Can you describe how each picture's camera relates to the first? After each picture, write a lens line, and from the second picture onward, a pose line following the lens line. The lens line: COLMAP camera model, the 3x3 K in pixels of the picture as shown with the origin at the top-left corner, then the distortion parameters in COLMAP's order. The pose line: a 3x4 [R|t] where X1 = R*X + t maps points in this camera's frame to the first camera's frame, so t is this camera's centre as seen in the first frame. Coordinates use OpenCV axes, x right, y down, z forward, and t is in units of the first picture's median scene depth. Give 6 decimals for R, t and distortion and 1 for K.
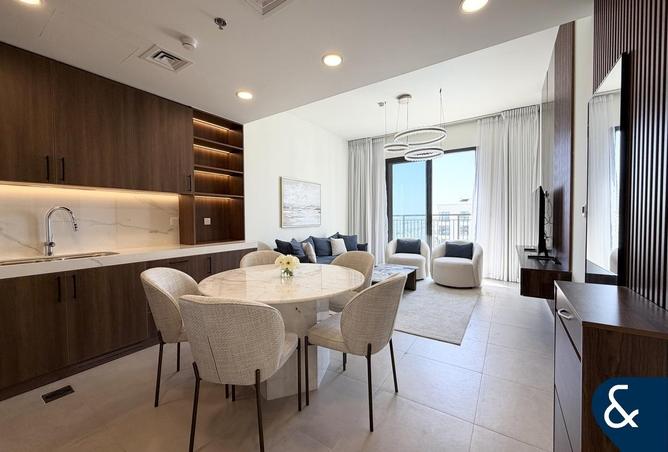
lens RADIAL K [[267.4, 0, 332.1], [0, 267.4, 223.8], [0, 0, 1]] dist [0.001679, 0.000377]
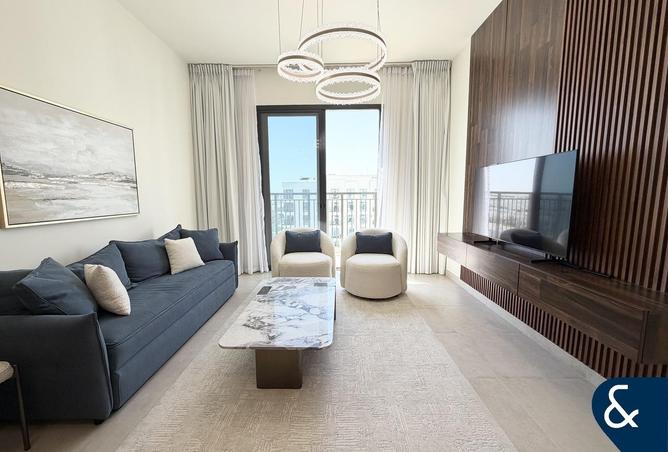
lens RADIAL K [[267.4, 0, 332.1], [0, 267.4, 223.8], [0, 0, 1]] dist [0.001679, 0.000377]
pose [[0.841336, -0.057018, 0.537496, -0.009532], [0.011409, 0.996072, 0.087805, -0.016959], [-0.540392, -0.067741, 0.838682, 0.401473]]
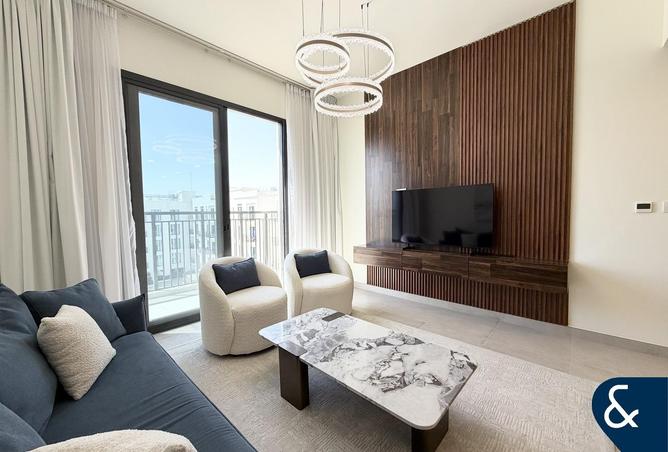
lens RADIAL K [[267.4, 0, 332.1], [0, 267.4, 223.8], [0, 0, 1]] dist [0.001679, 0.000377]
pose [[0.166860, -0.035065, 0.985357, -0.166651], [0.035109, 0.998945, 0.029603, -0.019515], [-0.985355, 0.029656, 0.167915, 0.736395]]
